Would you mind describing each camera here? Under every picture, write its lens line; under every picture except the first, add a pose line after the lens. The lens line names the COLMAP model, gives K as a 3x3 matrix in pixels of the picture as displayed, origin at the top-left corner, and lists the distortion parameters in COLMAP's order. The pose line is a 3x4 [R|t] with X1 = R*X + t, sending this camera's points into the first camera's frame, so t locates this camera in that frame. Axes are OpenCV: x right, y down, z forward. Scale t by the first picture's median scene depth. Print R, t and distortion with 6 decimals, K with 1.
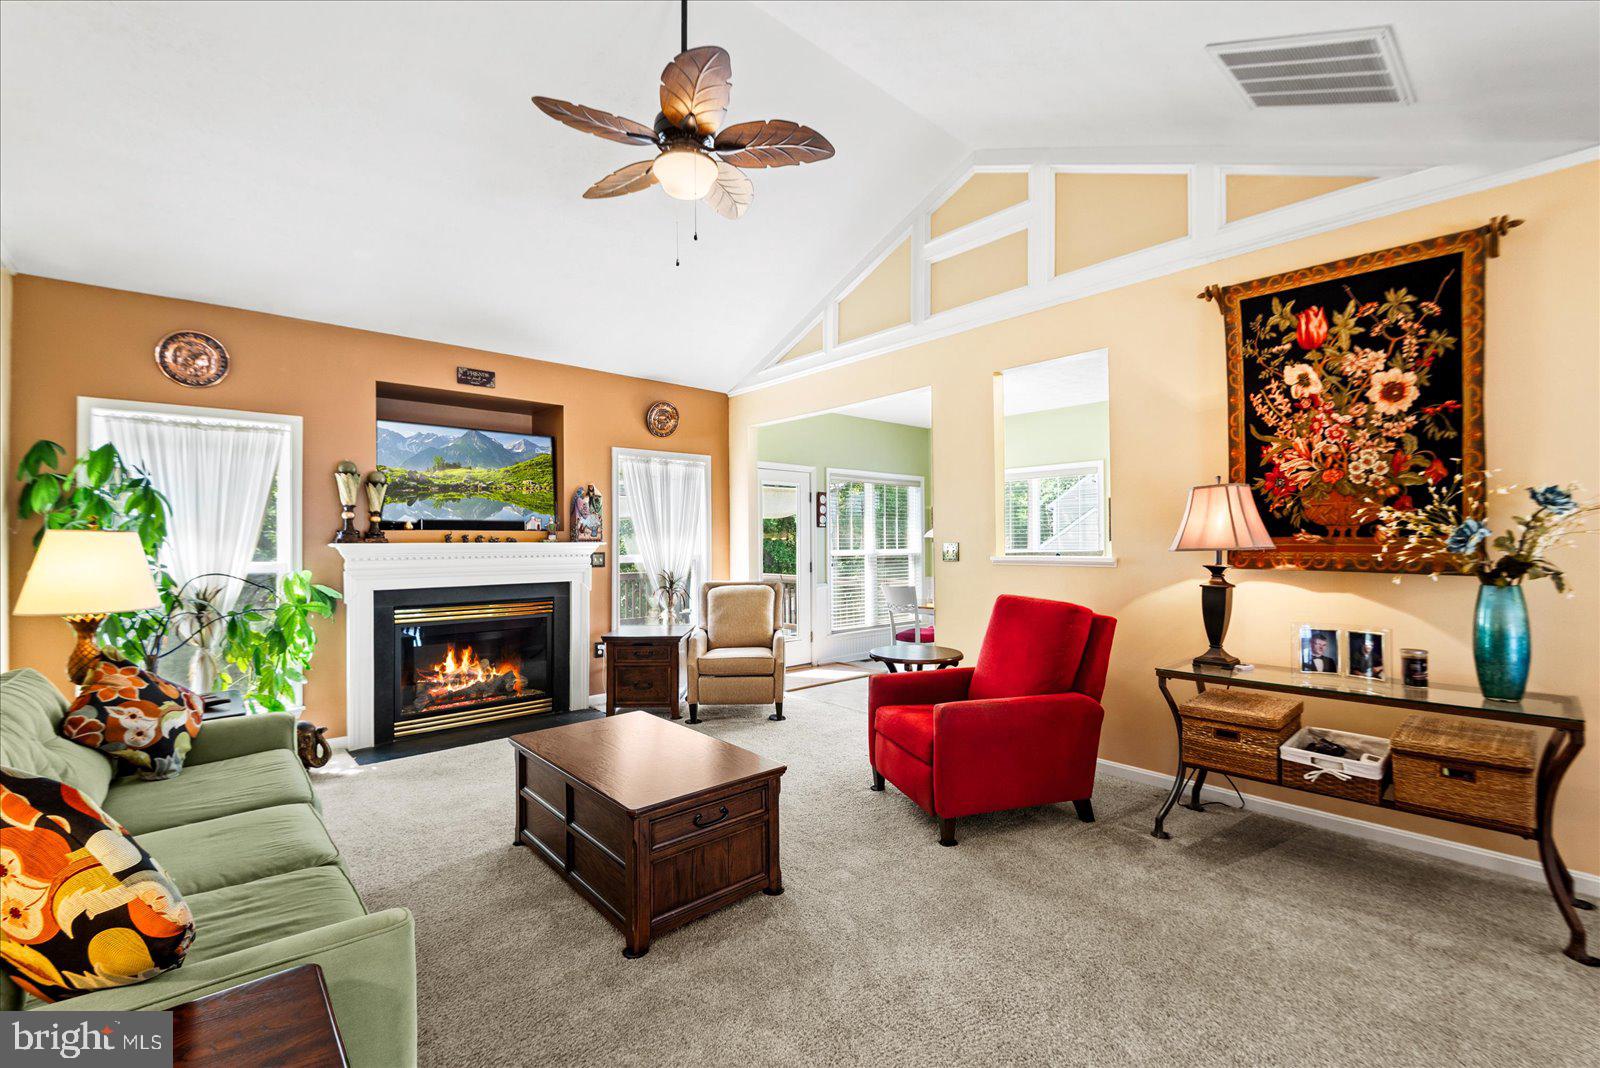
lens RADIAL K [[685.5, 0, 800.0], [0, 685.5, 534.0], [0, 0, 1]] dist [0.021875, -0.013616]
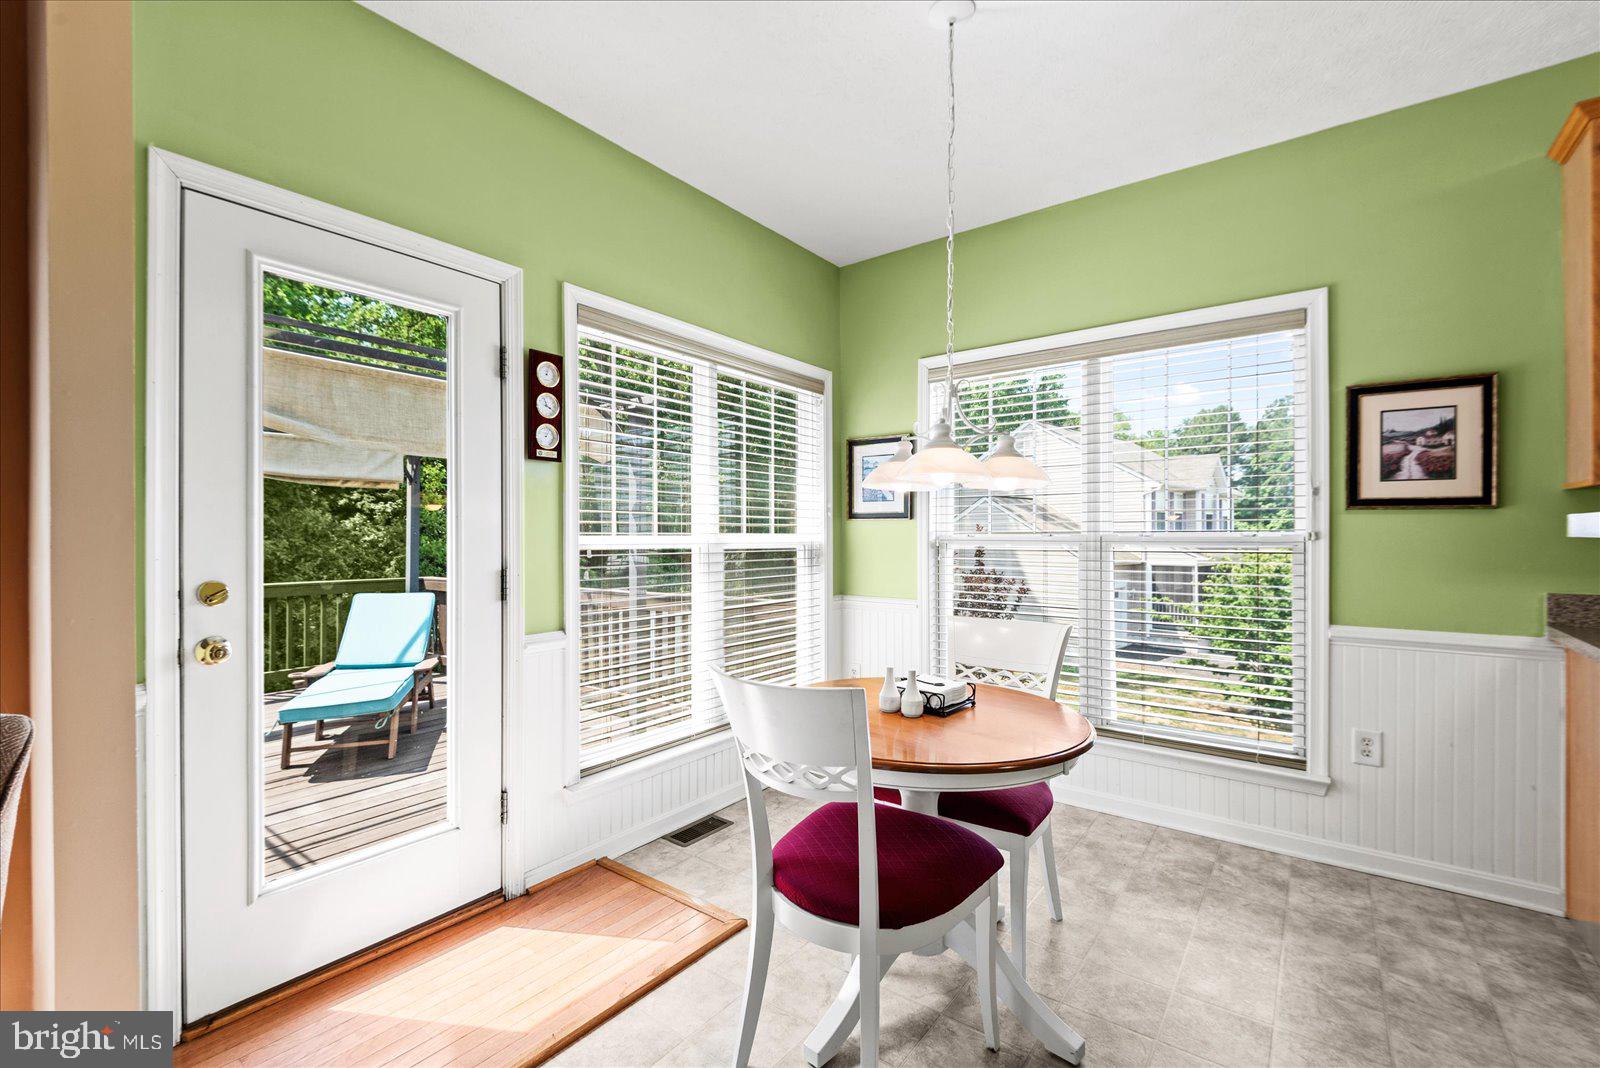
lens RADIAL K [[685.5, 0, 800.0], [0, 685.5, 534.0], [0, 0, 1]] dist [0.021875, -0.013616]
pose [[0.982365, 0.003197, 0.186946, 0.078707], [-0.004106, 0.999982, 0.004478, 0.020353], [-0.186928, -0.005167, 0.982360, 0.575852]]
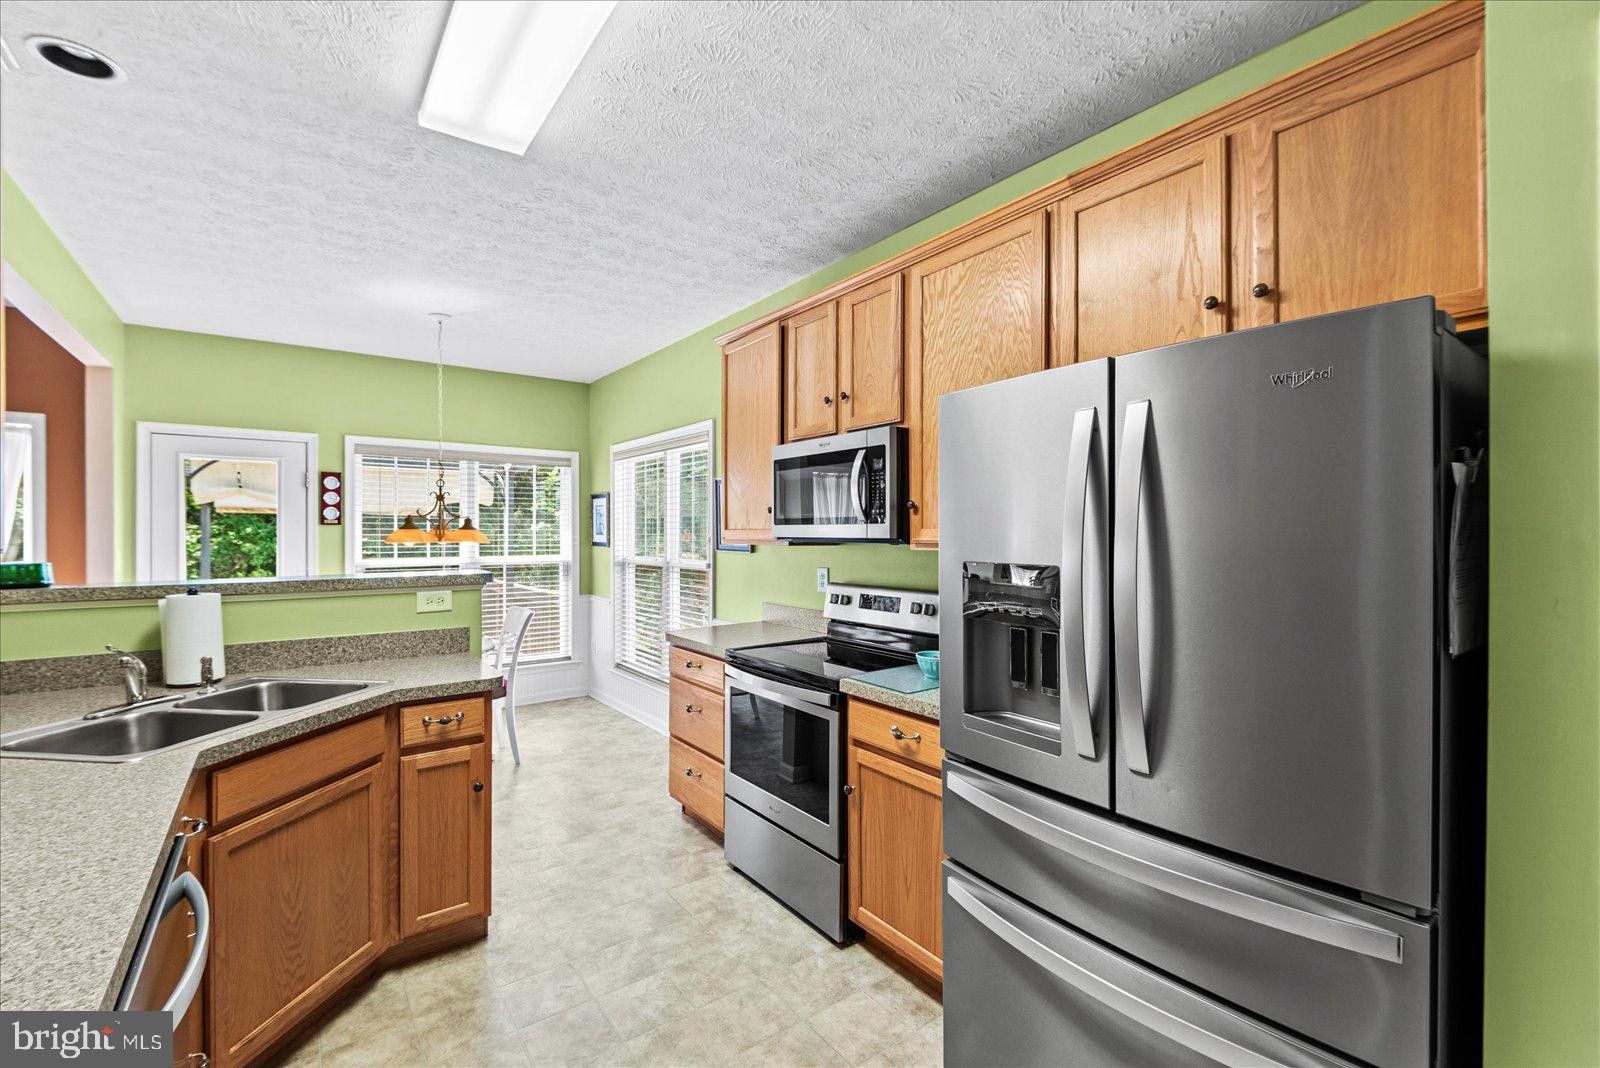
lens RADIAL K [[685.5, 0, 800.0], [0, 685.5, 534.0], [0, 0, 1]] dist [0.021875, -0.013616]
pose [[0.996283, 0.004799, -0.086002, 0.477838], [-0.003835, 0.999928, 0.011379, -0.008987], [0.086051, -0.011007, 0.996230, 0.324394]]
